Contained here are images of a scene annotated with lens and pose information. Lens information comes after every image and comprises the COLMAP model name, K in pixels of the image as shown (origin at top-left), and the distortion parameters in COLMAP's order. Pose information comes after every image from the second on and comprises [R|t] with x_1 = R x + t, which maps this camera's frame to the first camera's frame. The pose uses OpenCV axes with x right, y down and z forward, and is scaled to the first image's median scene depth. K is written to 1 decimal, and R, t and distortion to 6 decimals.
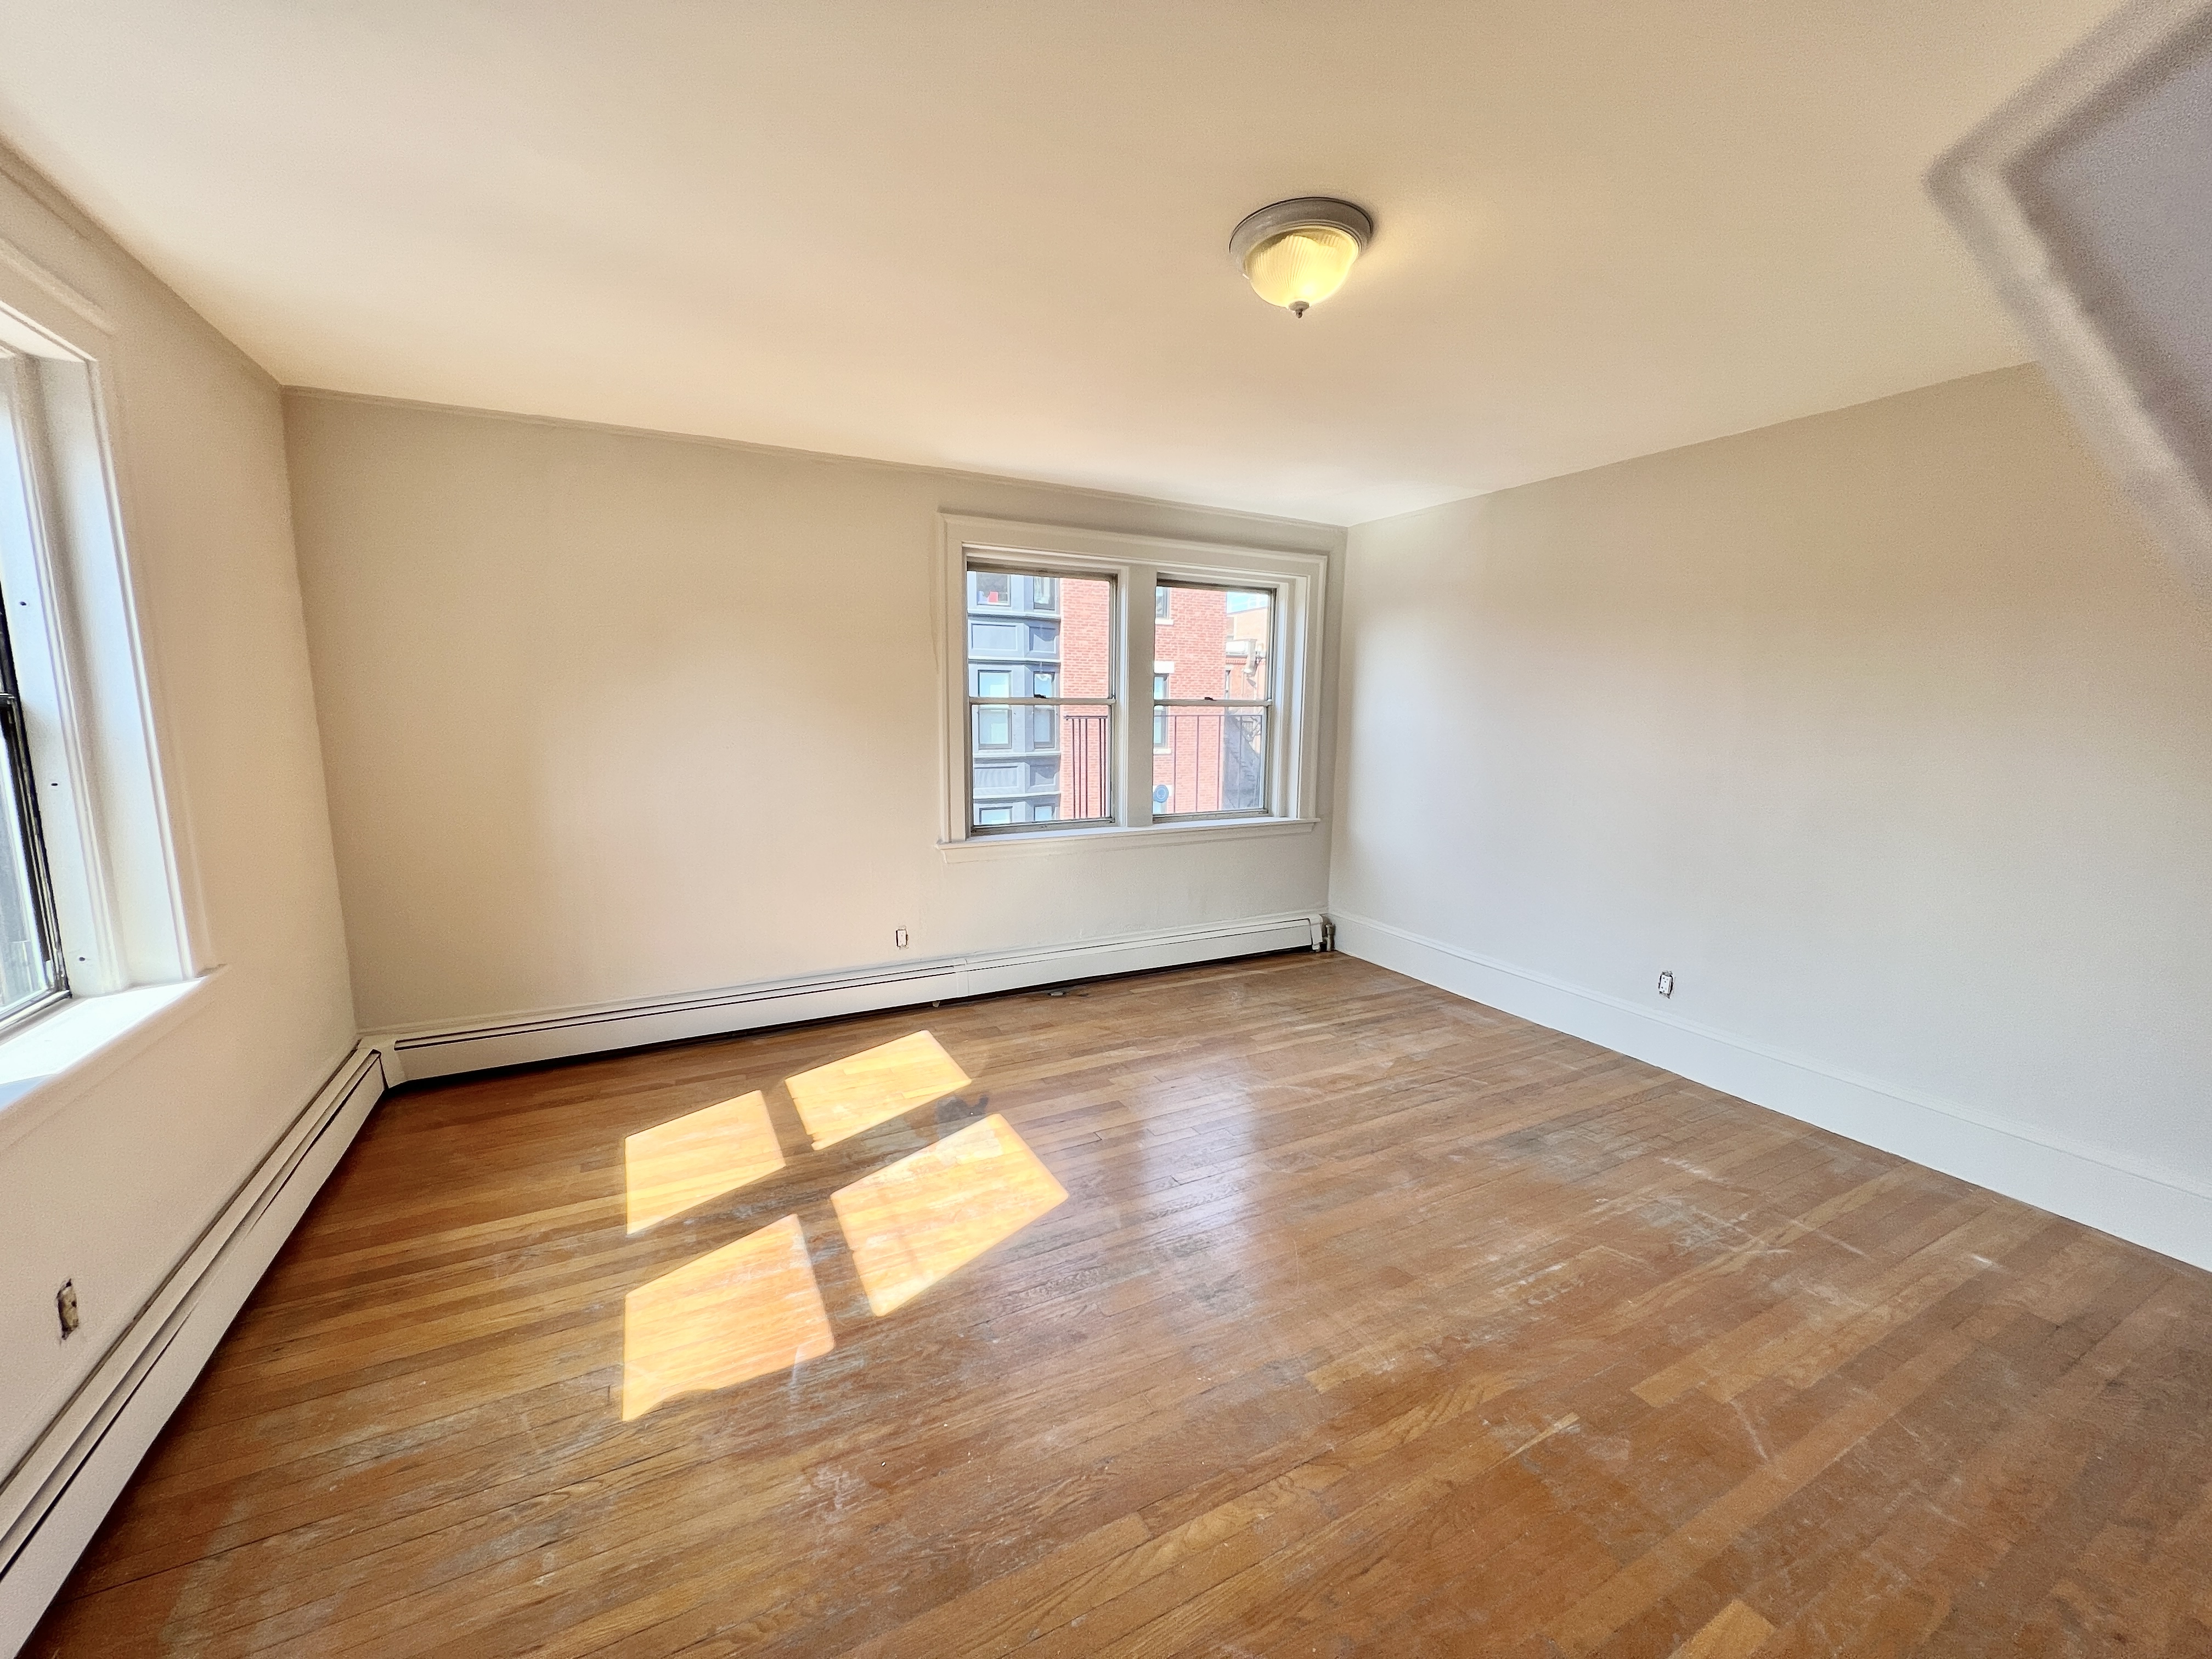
lens RADIAL K [[884.9, 0, 1113.2], [0, 884.9, 838.0], [0, 0, 1]] dist [-0.000872, -0.000129]
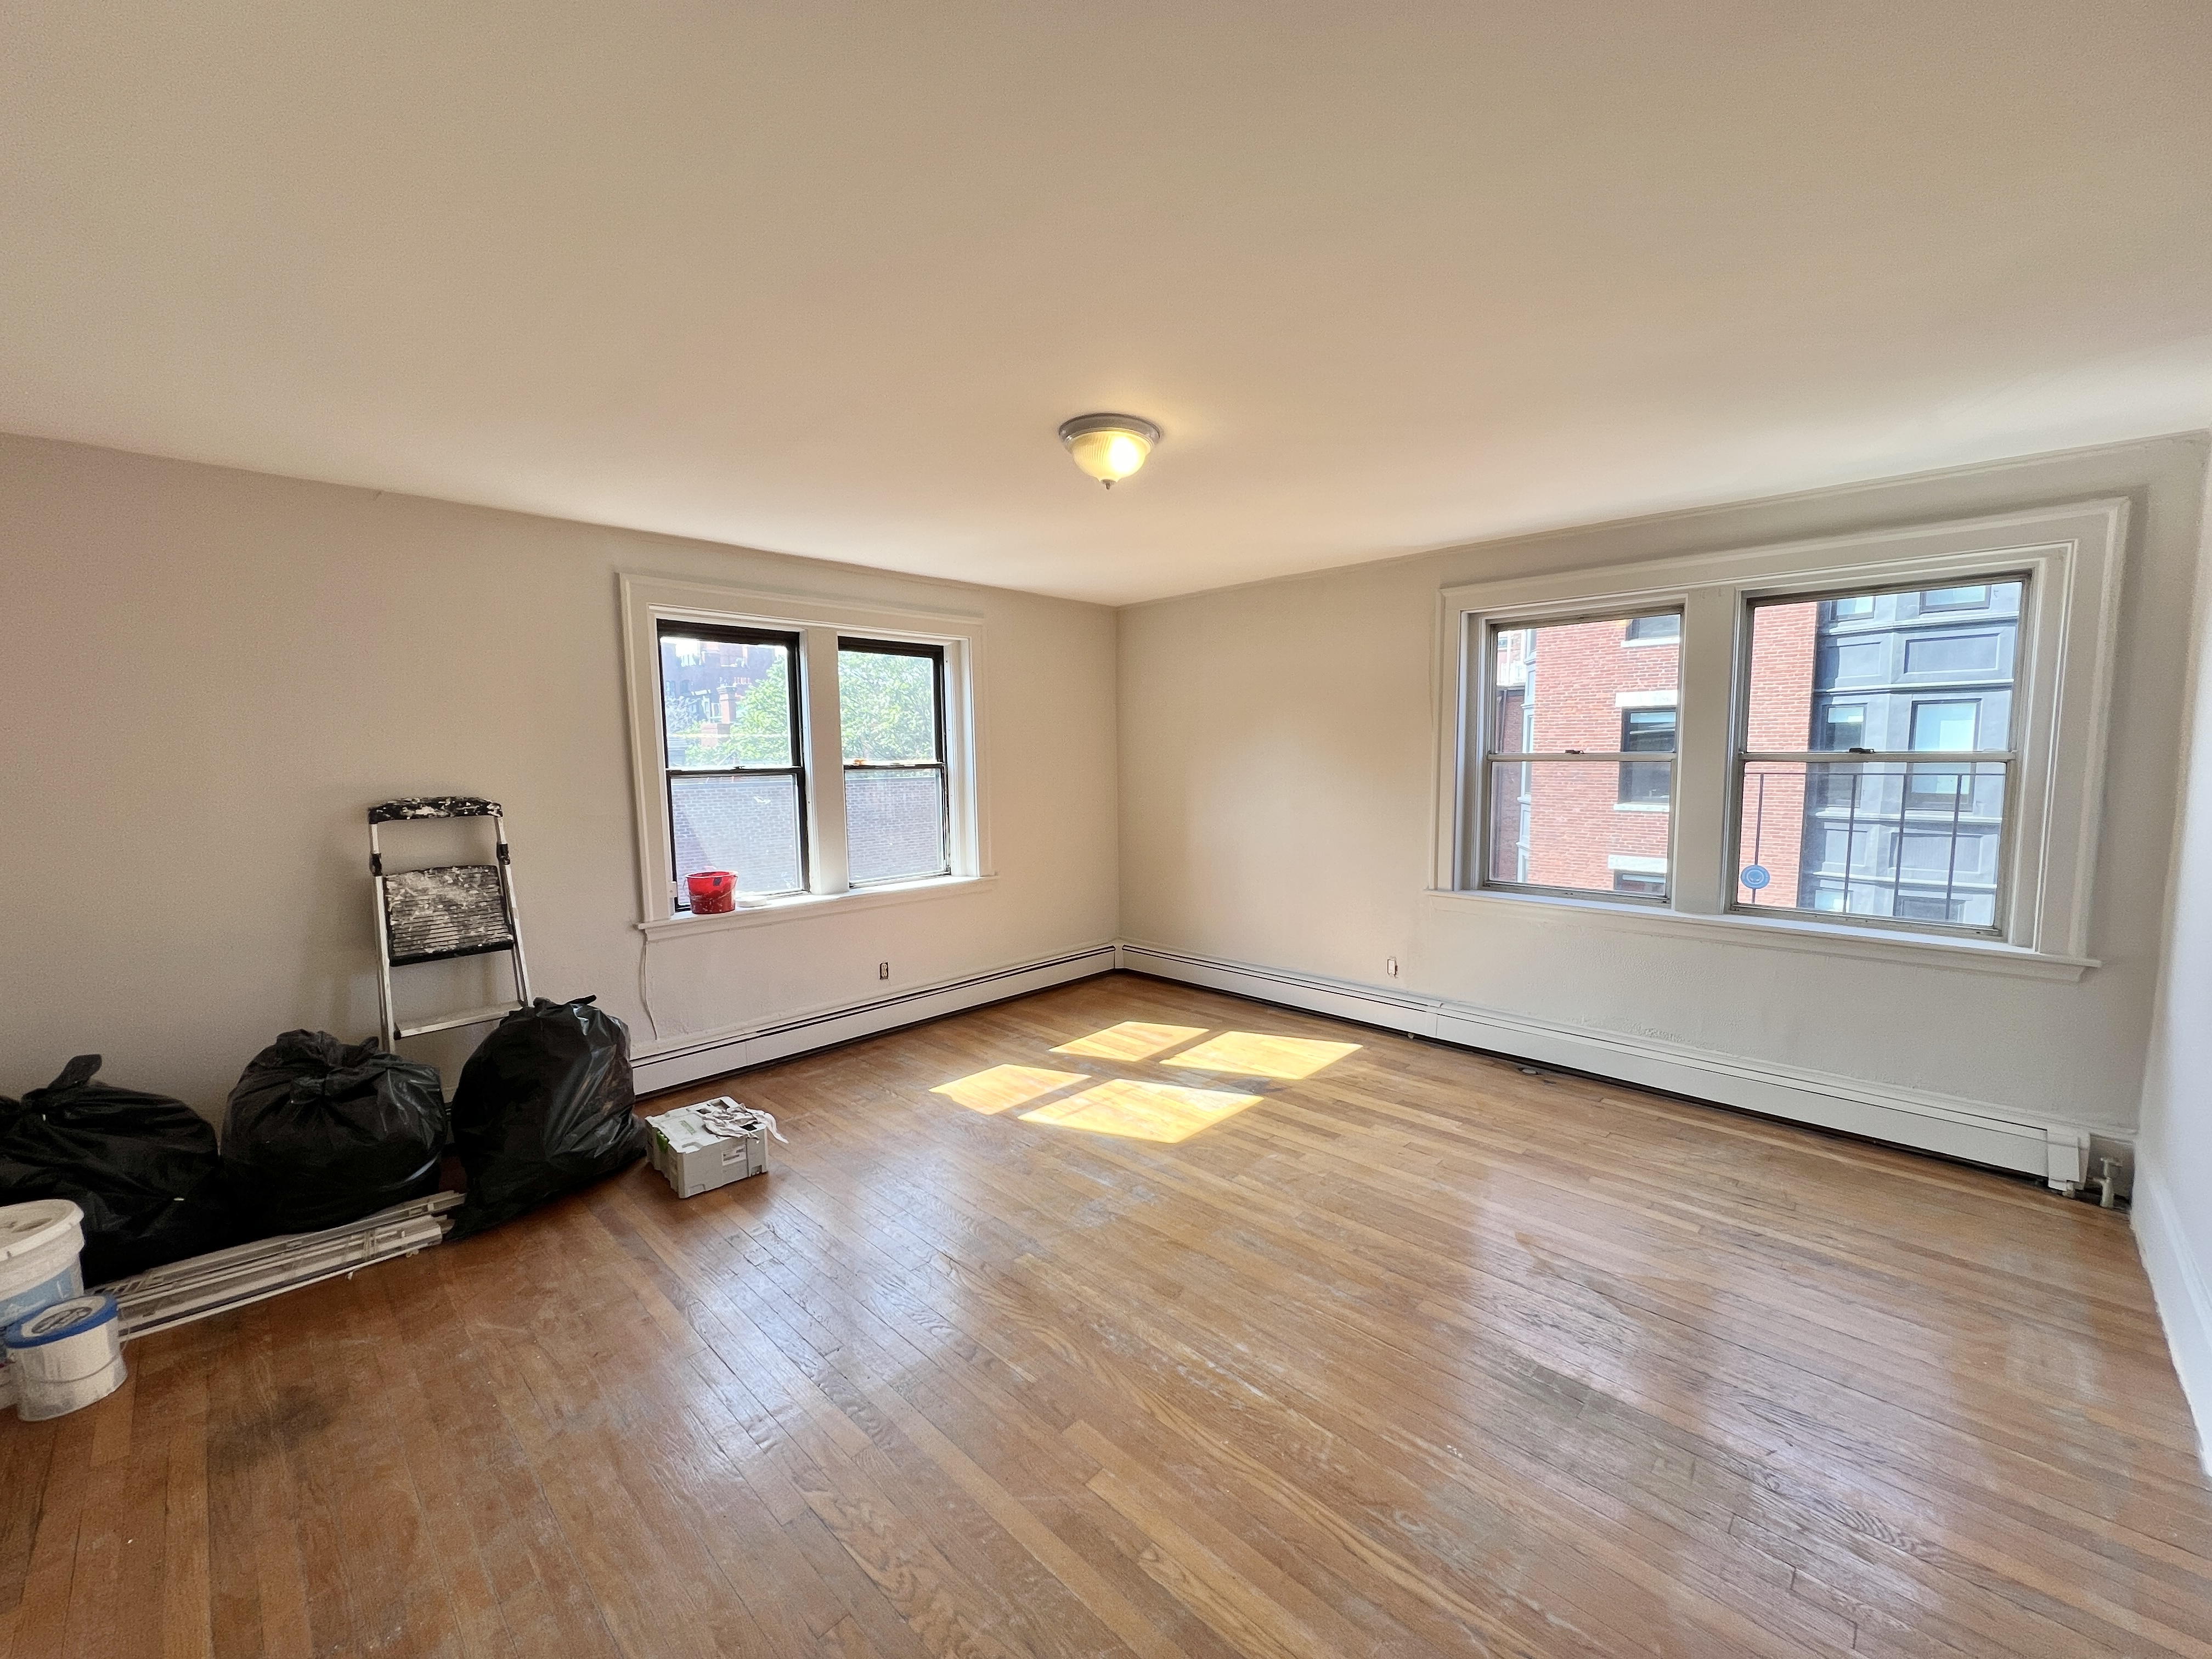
lens RADIAL K [[884.9, 0, 1113.2], [0, 884.9, 838.0], [0, 0, 1]] dist [-0.000872, -0.000129]
pose [[0.311615, 0.082730, -0.946600, 1.003400], [-0.132992, 0.990194, 0.042760, -0.072634], [0.940855, 0.112566, 0.319562, 0.406627]]
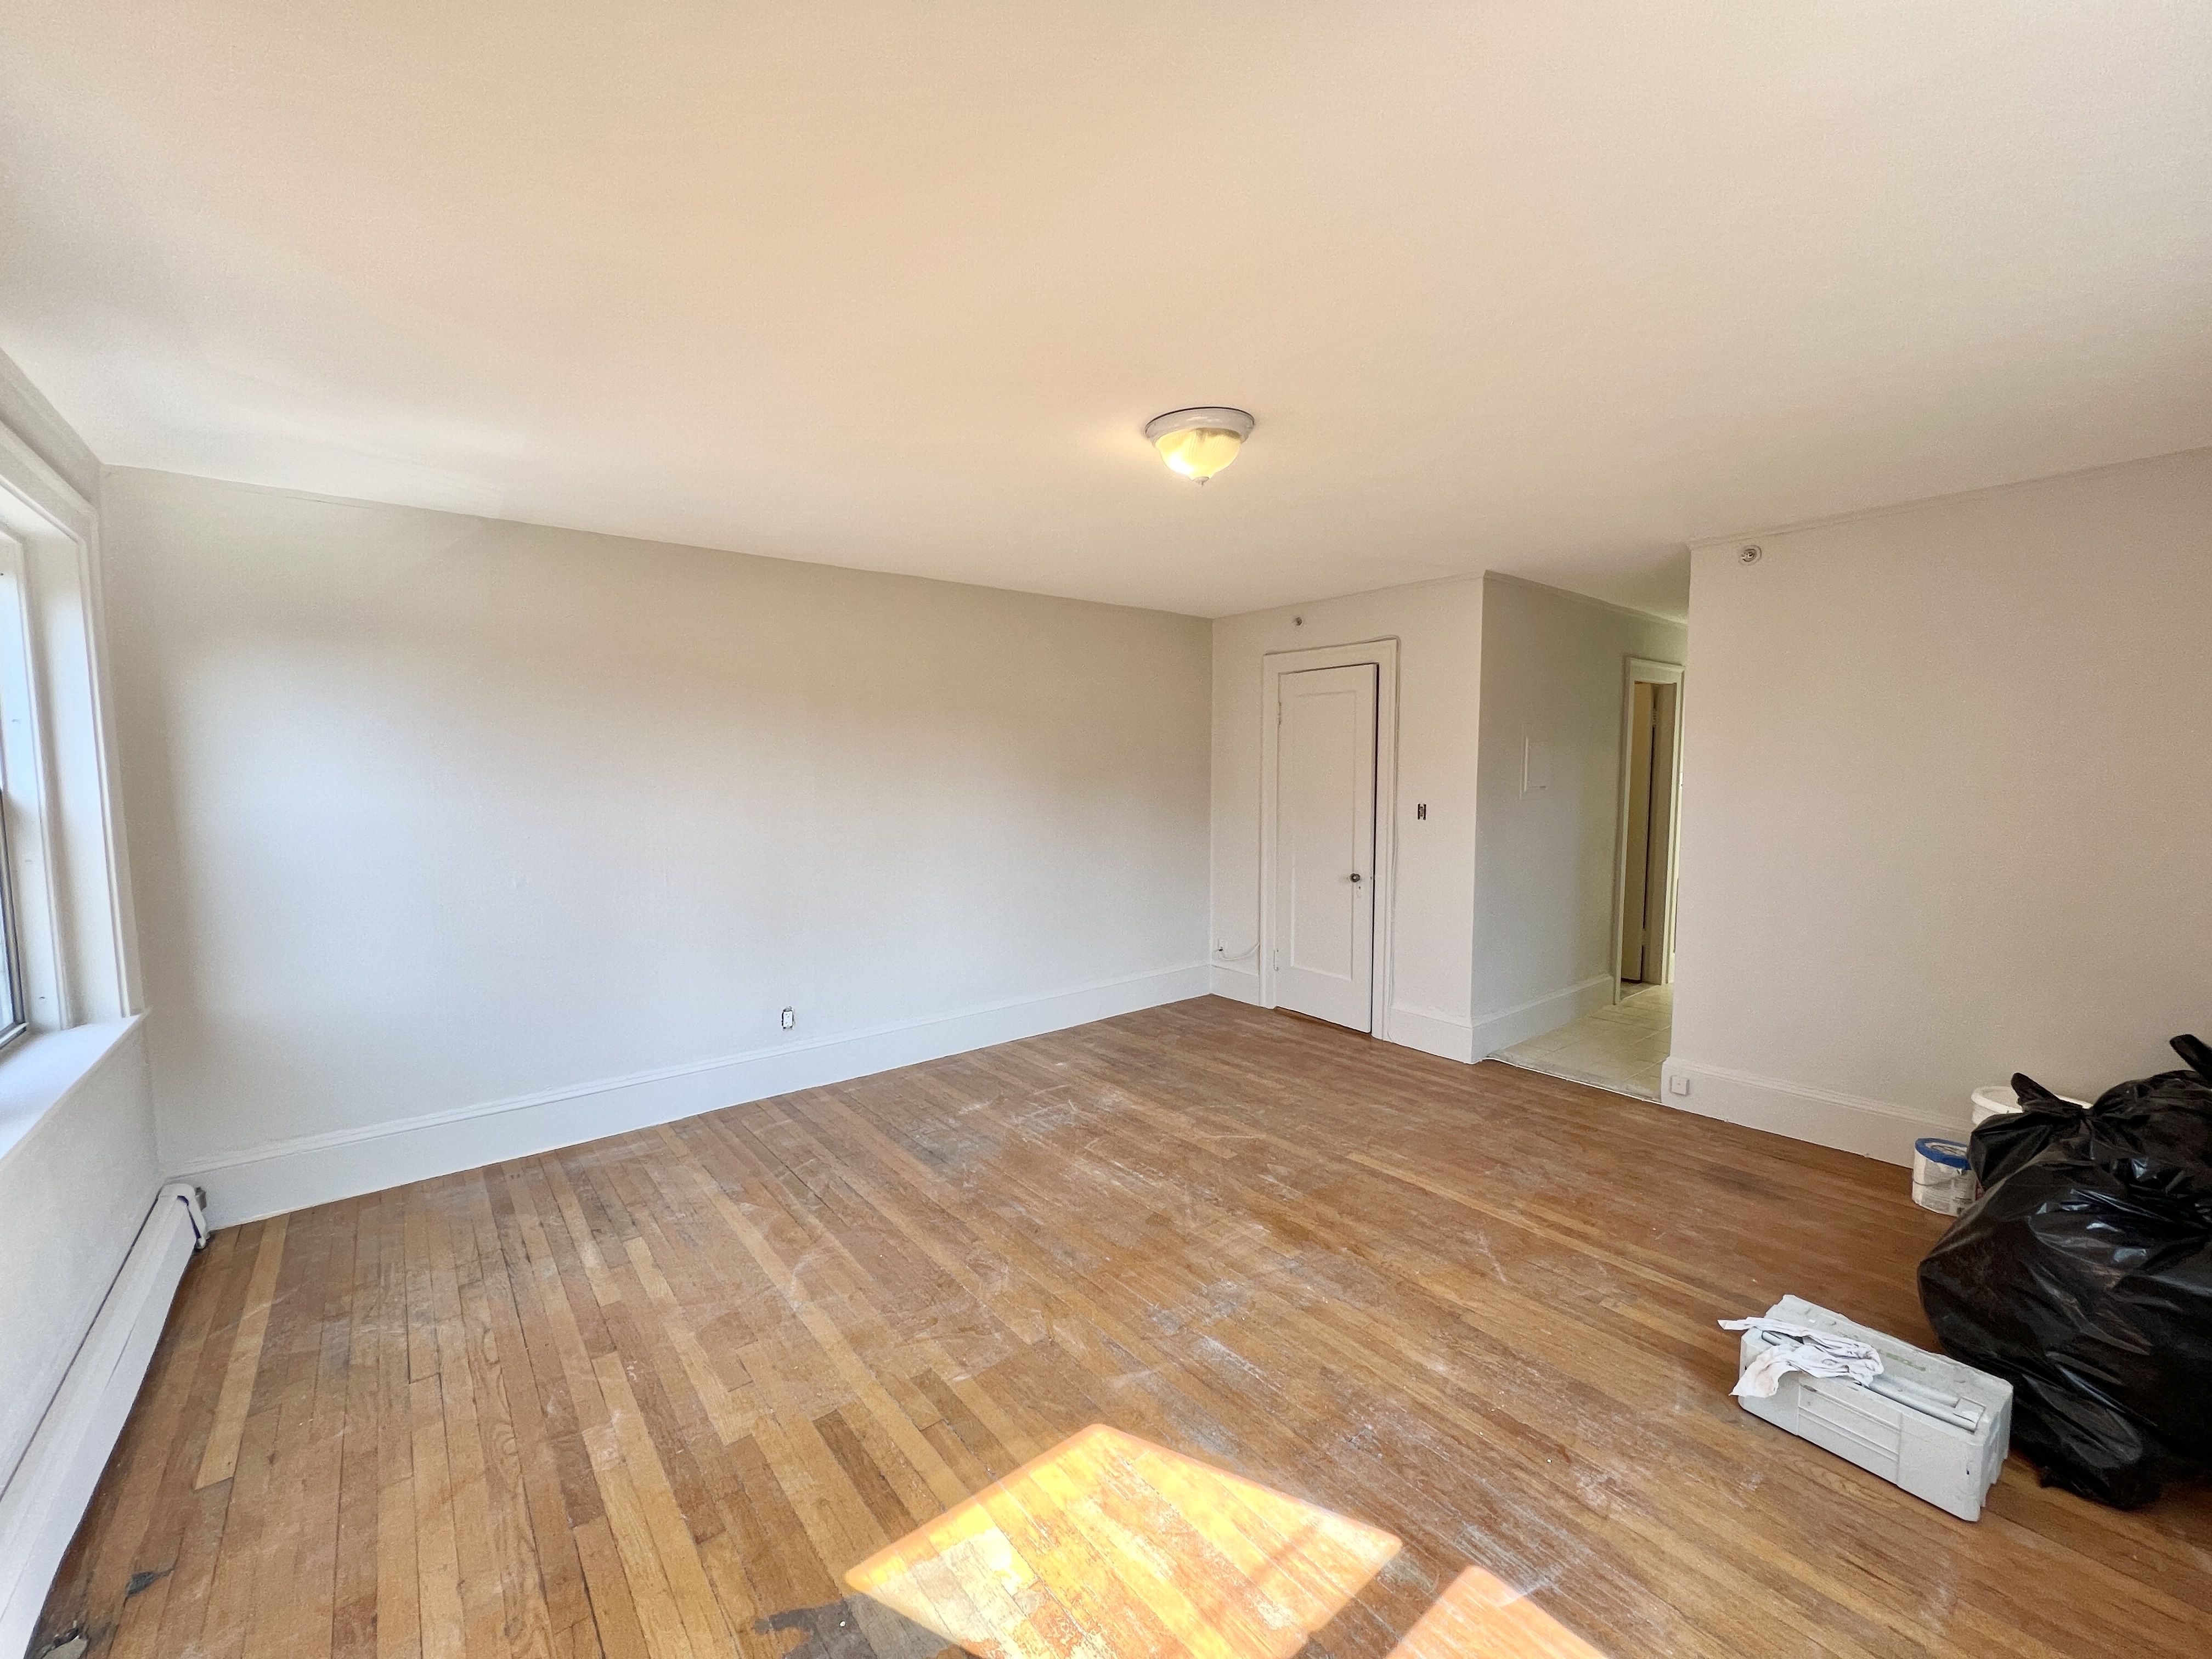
lens RADIAL K [[884.9, 0, 1113.2], [0, 884.9, 838.0], [0, 0, 1]] dist [-0.000872, -0.000129]
pose [[-0.198265, -0.089917, 0.976015, -0.686600], [0.155701, 0.980249, 0.121935, -0.171161], [-0.967703, 0.176142, -0.180349, 0.933923]]
